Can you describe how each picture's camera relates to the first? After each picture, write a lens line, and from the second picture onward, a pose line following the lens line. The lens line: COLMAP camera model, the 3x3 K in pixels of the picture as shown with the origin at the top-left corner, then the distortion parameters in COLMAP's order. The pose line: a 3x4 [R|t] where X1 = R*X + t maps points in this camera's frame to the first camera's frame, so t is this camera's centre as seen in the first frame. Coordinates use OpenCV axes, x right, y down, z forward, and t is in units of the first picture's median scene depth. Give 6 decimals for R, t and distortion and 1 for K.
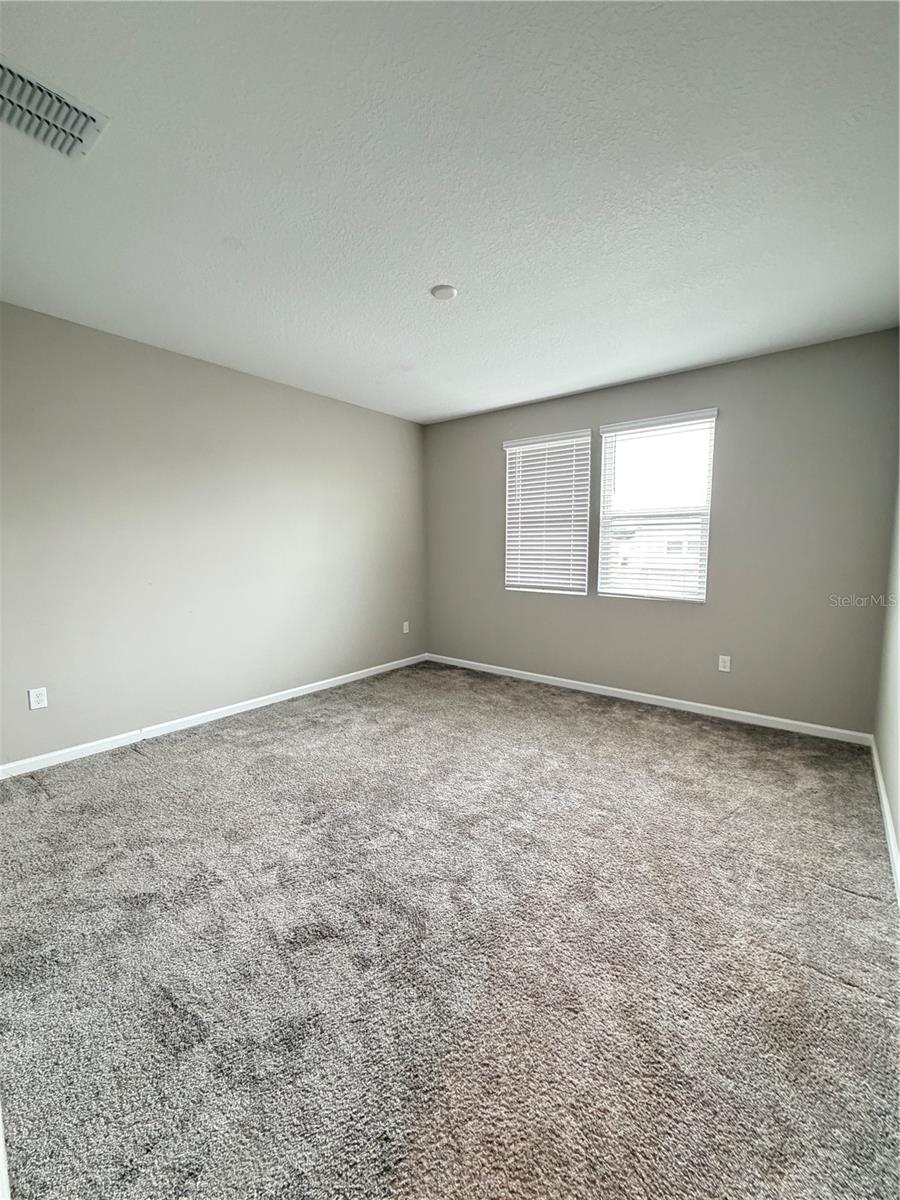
lens RADIAL K [[476.9, 0, 454.0], [0, 476.9, 596.0], [0, 0, 1]] dist [0.001140, 0.000847]
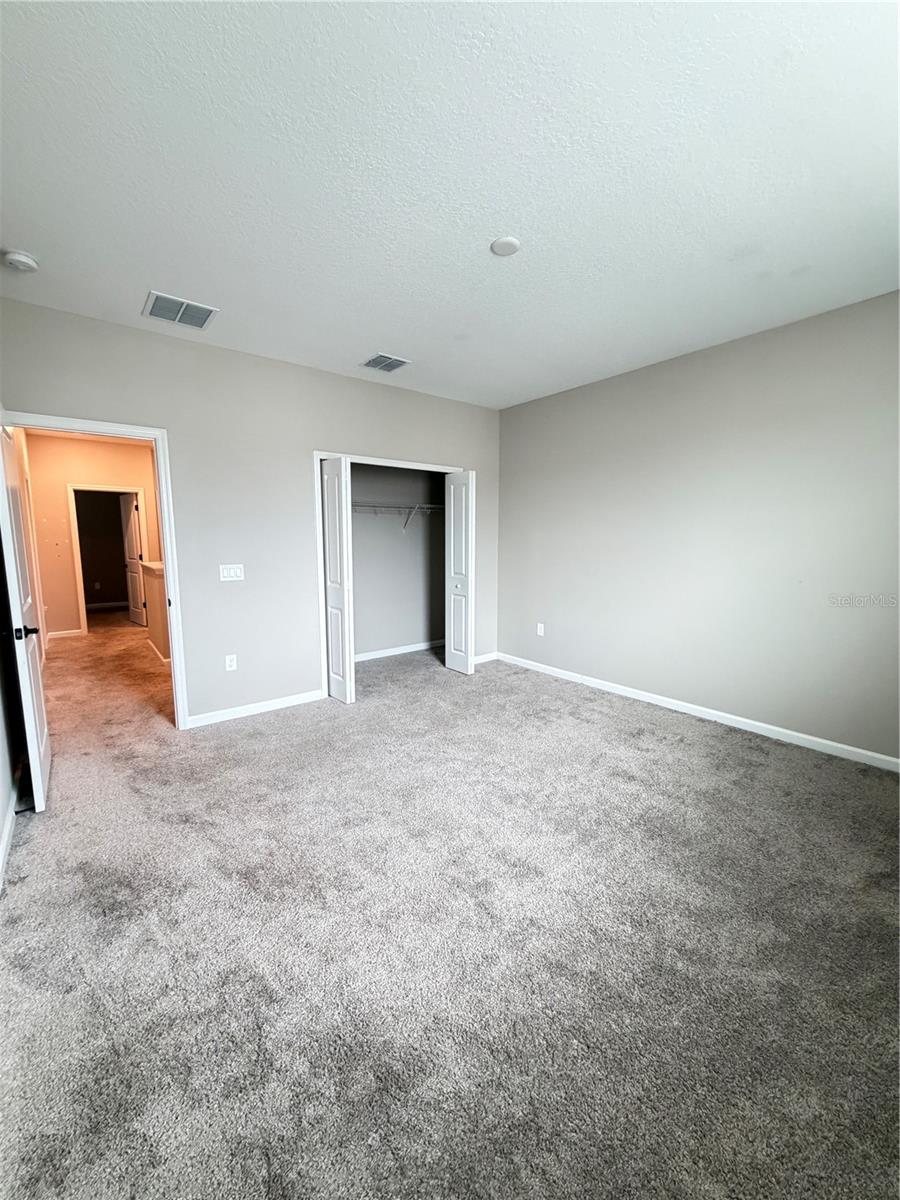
lens RADIAL K [[476.9, 0, 454.0], [0, 476.9, 596.0], [0, 0, 1]] dist [0.001140, 0.000847]
pose [[-0.228485, 0.113691, -0.966886, 0.654707], [-0.101951, 0.984903, 0.139901, -0.086649], [0.968194, 0.130540, -0.213445, 0.846779]]
